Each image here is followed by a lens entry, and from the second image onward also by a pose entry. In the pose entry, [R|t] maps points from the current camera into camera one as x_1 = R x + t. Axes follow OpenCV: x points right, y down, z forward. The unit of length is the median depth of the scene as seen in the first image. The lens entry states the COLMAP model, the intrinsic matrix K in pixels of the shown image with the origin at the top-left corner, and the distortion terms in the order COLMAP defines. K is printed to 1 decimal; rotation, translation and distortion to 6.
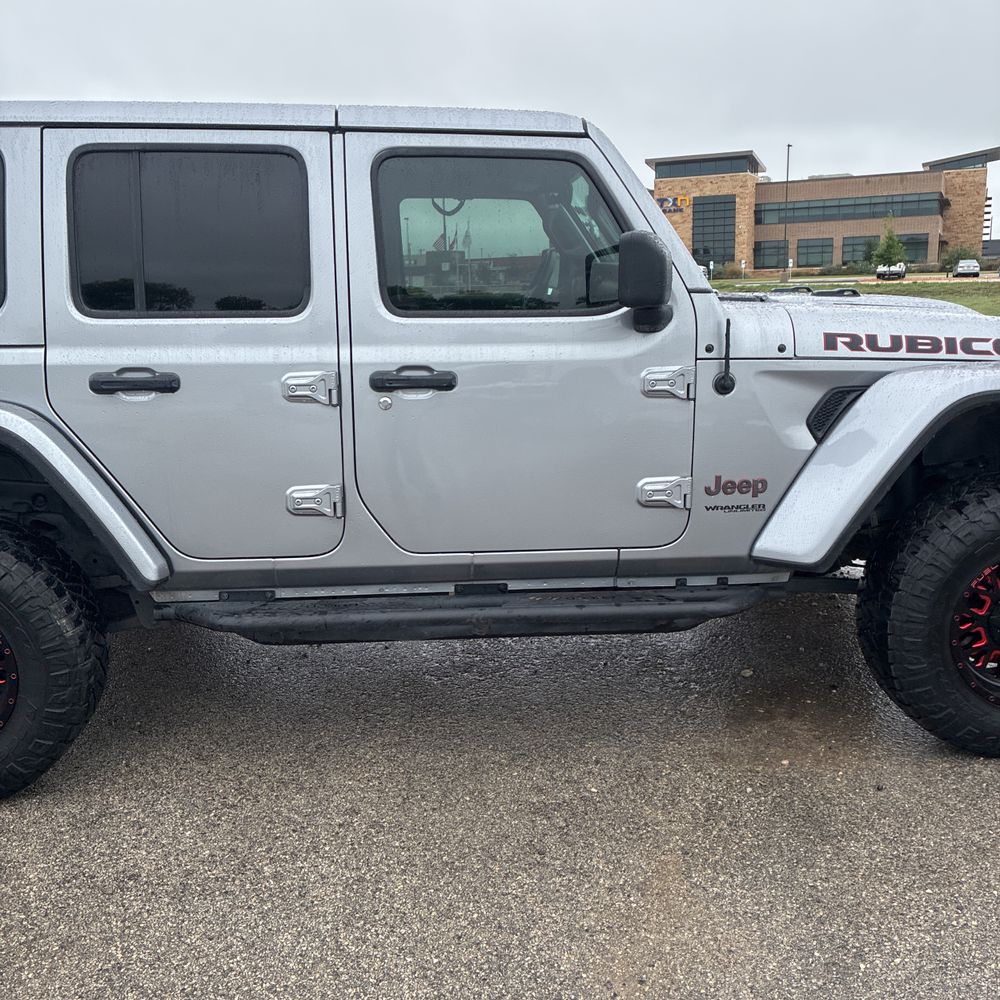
lens RADIAL K [[1010.6, 0, 493.4], [0, 1010.6, 490.8], [0, 0, 1]] dist [0.029987, 0.000000]
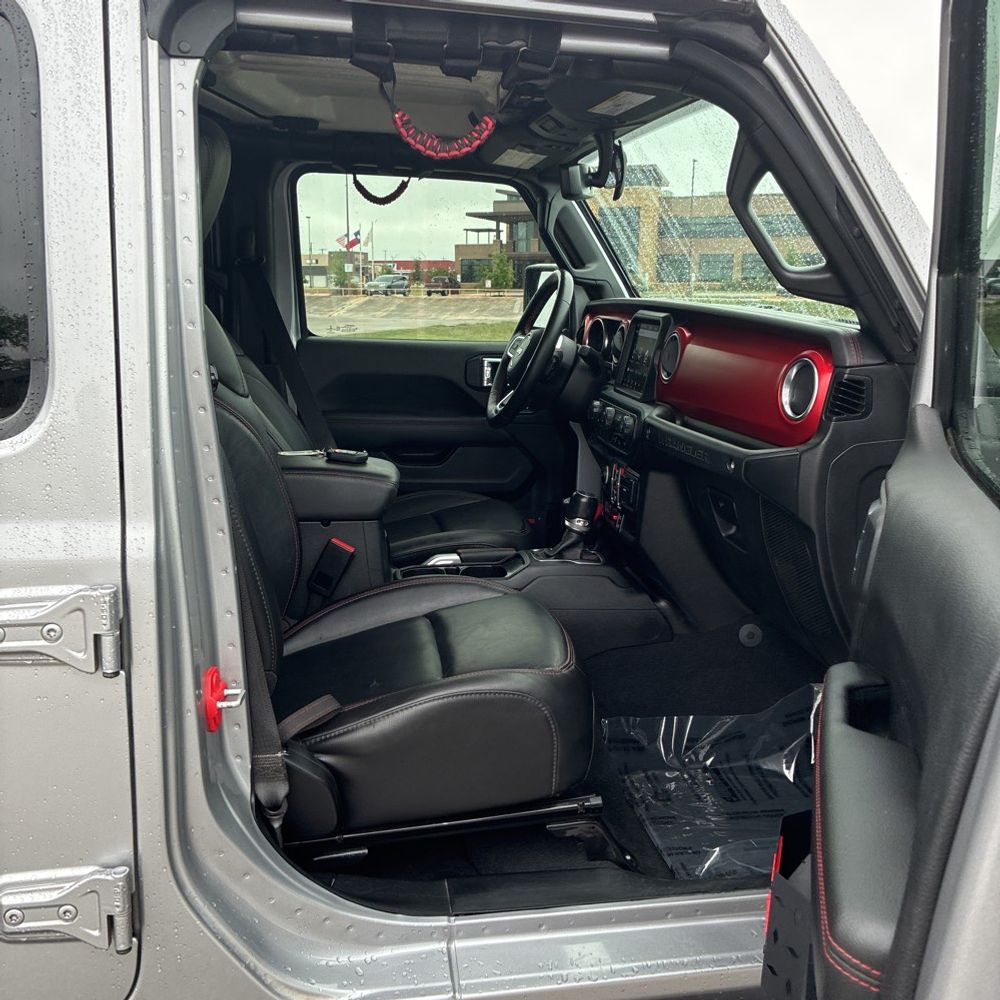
lens RADIAL K [[1010.6, 0, 504.7], [0, 1010.6, 502.7], [0, 0, 1]] dist [0.029987, 0.000000]
pose [[0.993994, 0.012118, 0.108764, -0.034266], [-0.012867, 0.999898, 0.006186, -0.101873], [-0.108678, -0.007548, 0.994048, 0.401607]]
